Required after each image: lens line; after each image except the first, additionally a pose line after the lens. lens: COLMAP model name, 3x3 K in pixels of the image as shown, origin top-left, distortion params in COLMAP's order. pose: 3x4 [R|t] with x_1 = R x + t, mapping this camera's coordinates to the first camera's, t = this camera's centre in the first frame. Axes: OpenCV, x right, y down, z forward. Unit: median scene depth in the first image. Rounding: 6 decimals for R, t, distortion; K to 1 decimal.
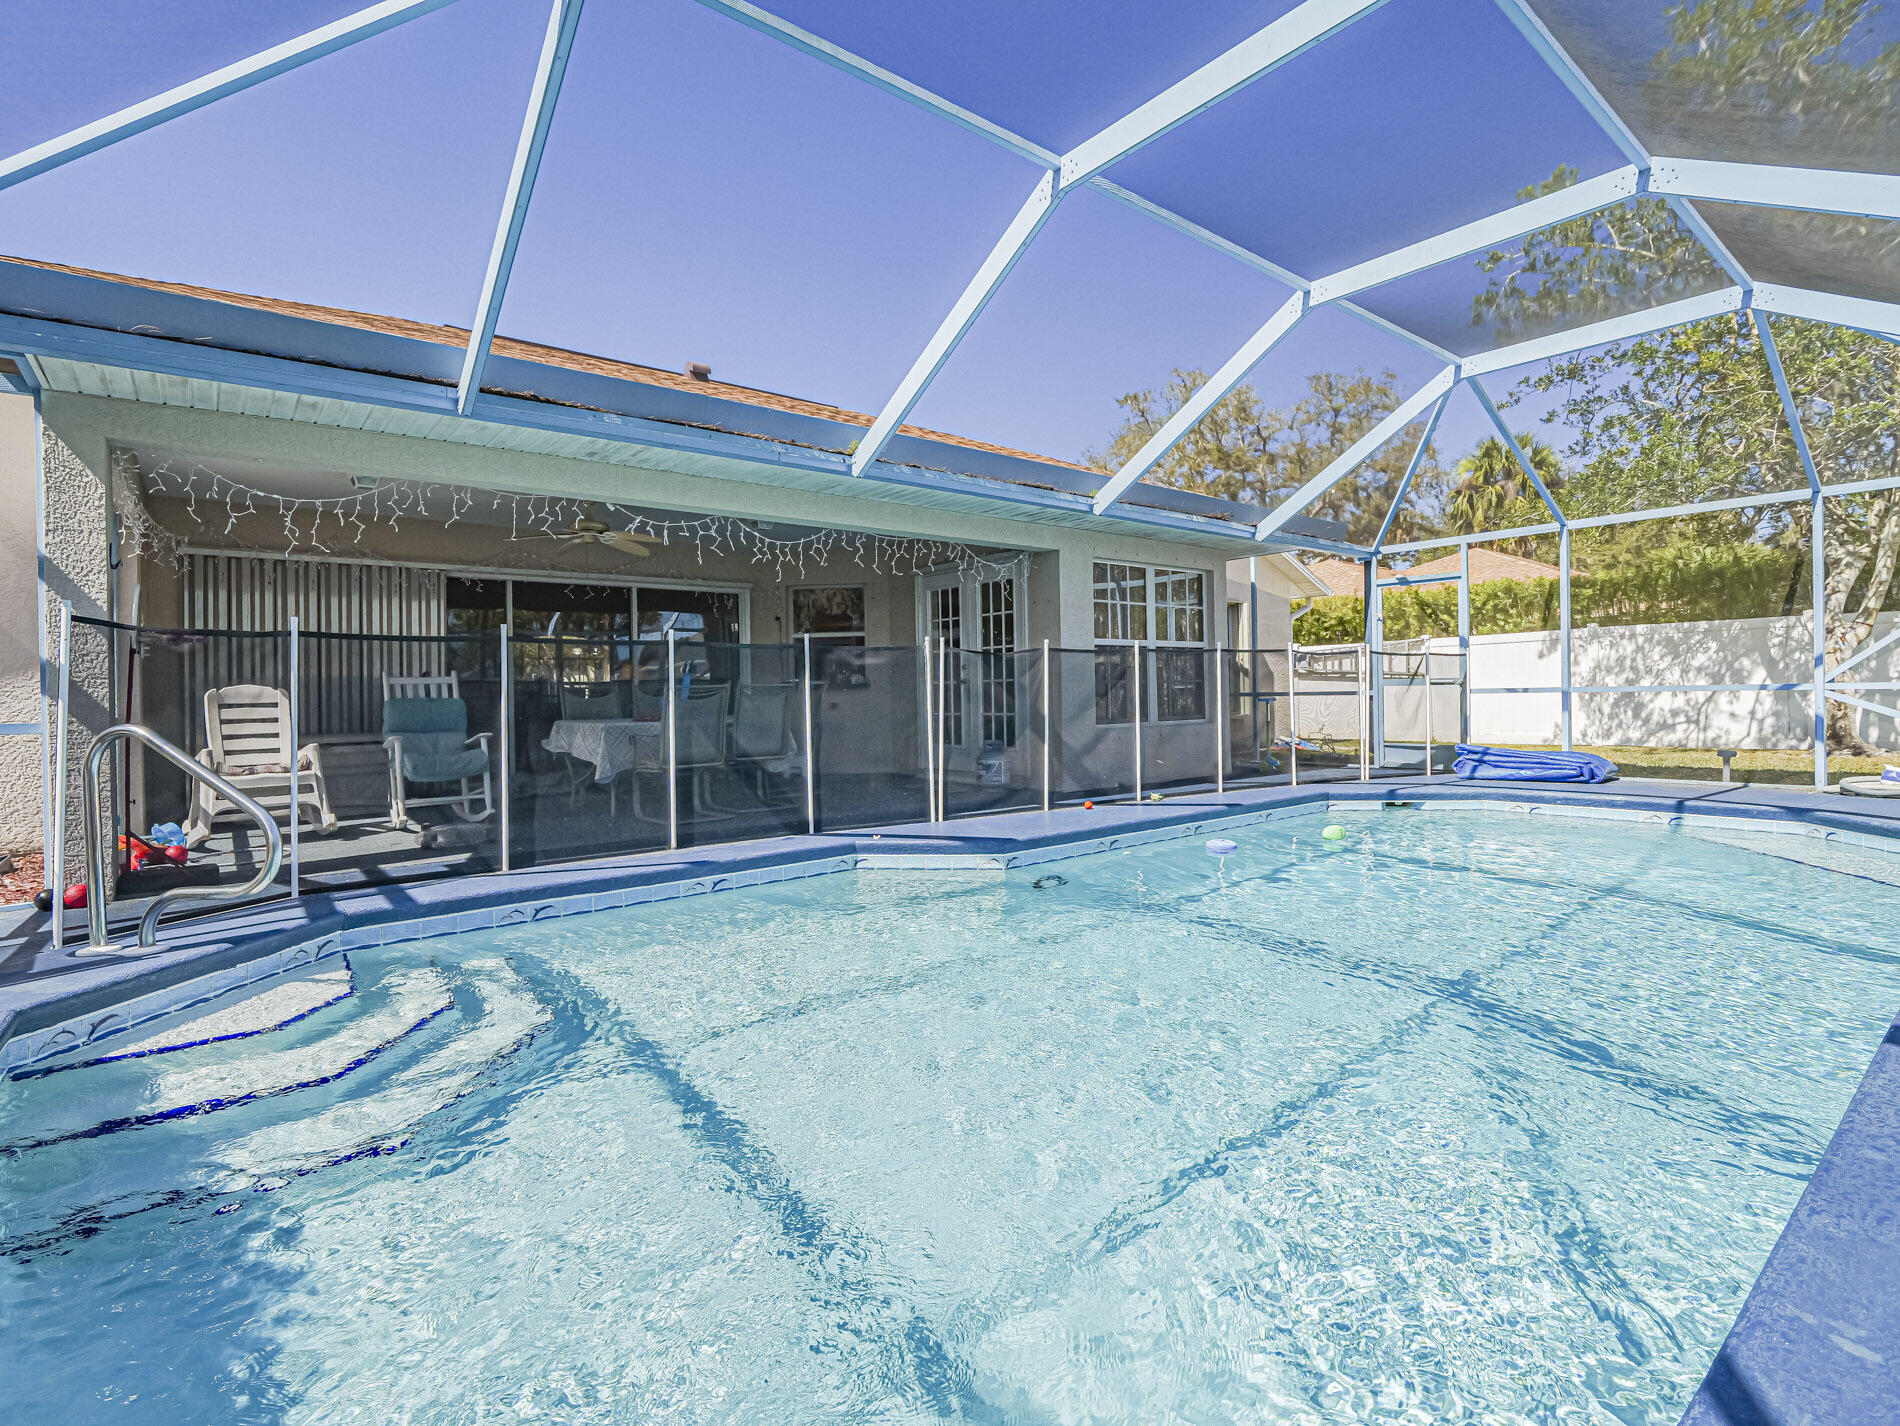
lens RADIAL K [[929.8, 0, 974.2], [0, 929.8, 669.5], [0, 0, 1]] dist [-0.001118, 0.000265]
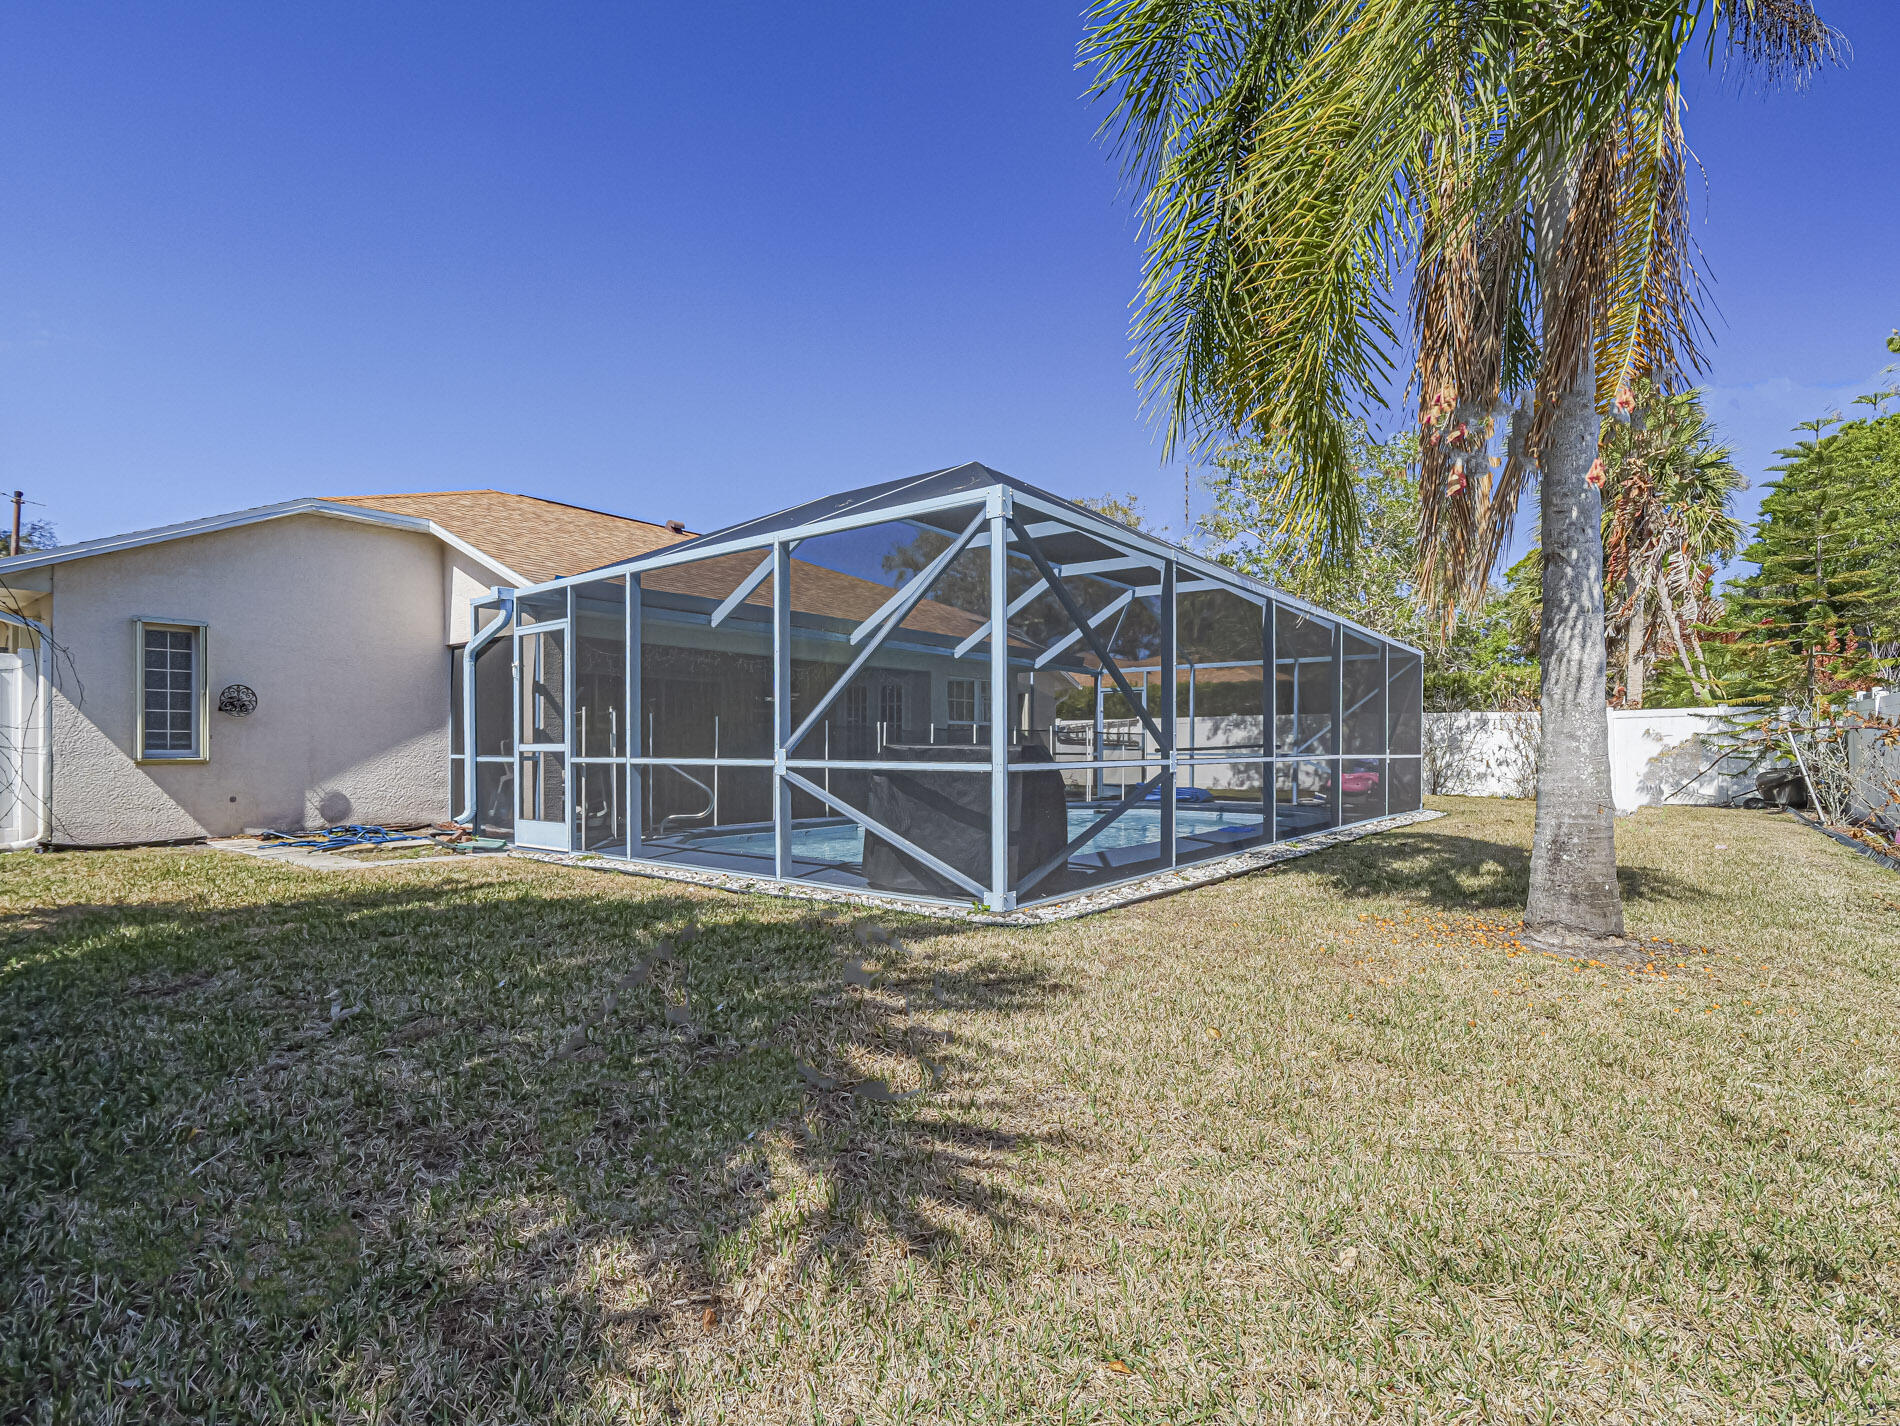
lens RADIAL K [[927.3, 0, 932.7], [0, 927.3, 721.7], [0, 0, 1]] dist [-0.000596, 0.000812]
pose [[0.982489, 0.029468, 0.183977, -0.195615], [-0.027959, 0.999551, -0.010794, -0.006527], [-0.184212, 0.005461, 0.982871, -0.657043]]
